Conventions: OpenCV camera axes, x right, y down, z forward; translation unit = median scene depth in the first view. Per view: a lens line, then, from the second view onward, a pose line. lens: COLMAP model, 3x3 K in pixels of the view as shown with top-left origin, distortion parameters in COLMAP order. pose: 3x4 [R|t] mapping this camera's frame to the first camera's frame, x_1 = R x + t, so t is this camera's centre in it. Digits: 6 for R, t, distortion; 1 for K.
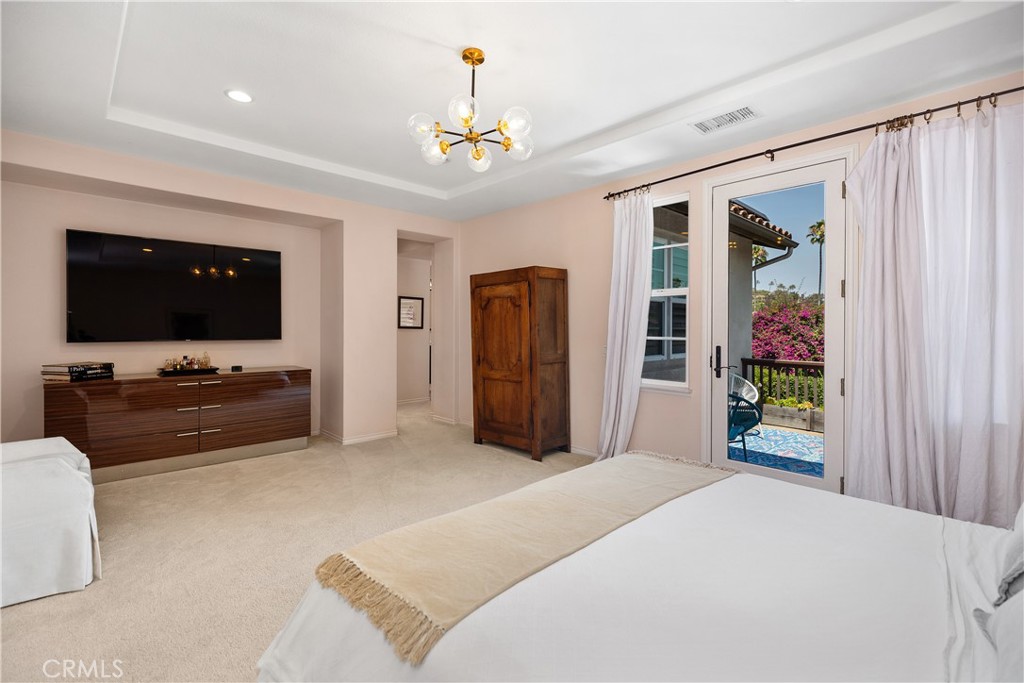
lens RADIAL K [[460.2, 0, 507.2], [0, 460.2, 330.9], [0, 0, 1]] dist [0.001244, 0.000126]
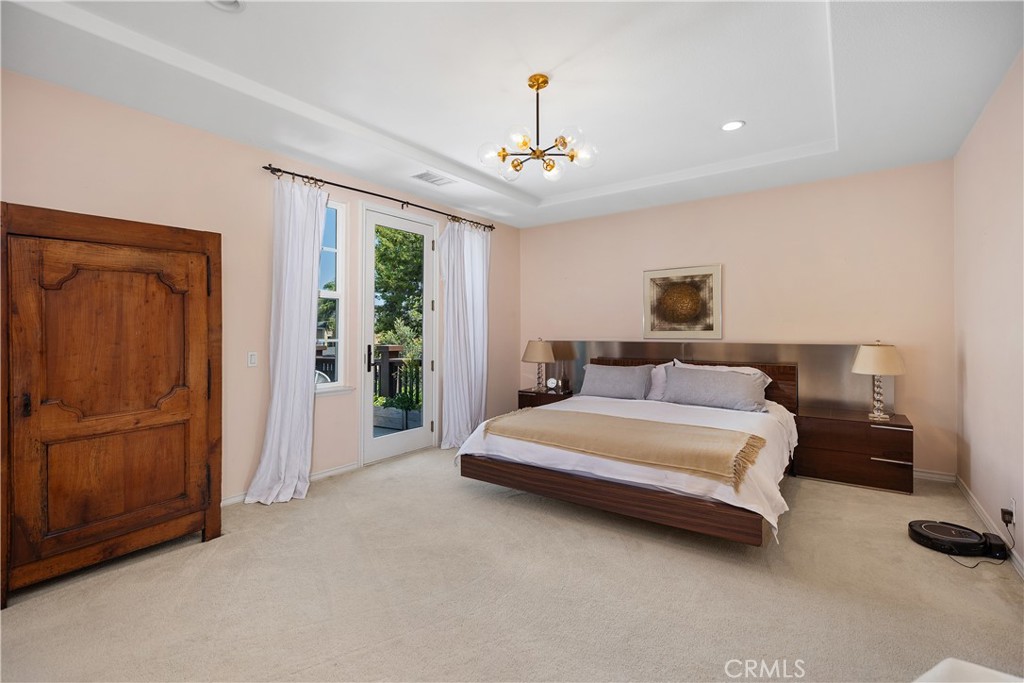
lens RADIAL K [[460.2, 0, 507.2], [0, 460.2, 330.9], [0, 0, 1]] dist [0.001244, 0.000126]
pose [[-0.170955, -0.002373, 0.985276, -0.568423], [0.007534, 0.999965, 0.003716, -0.003980], [-0.985250, 0.008059, -0.170932, 0.630416]]
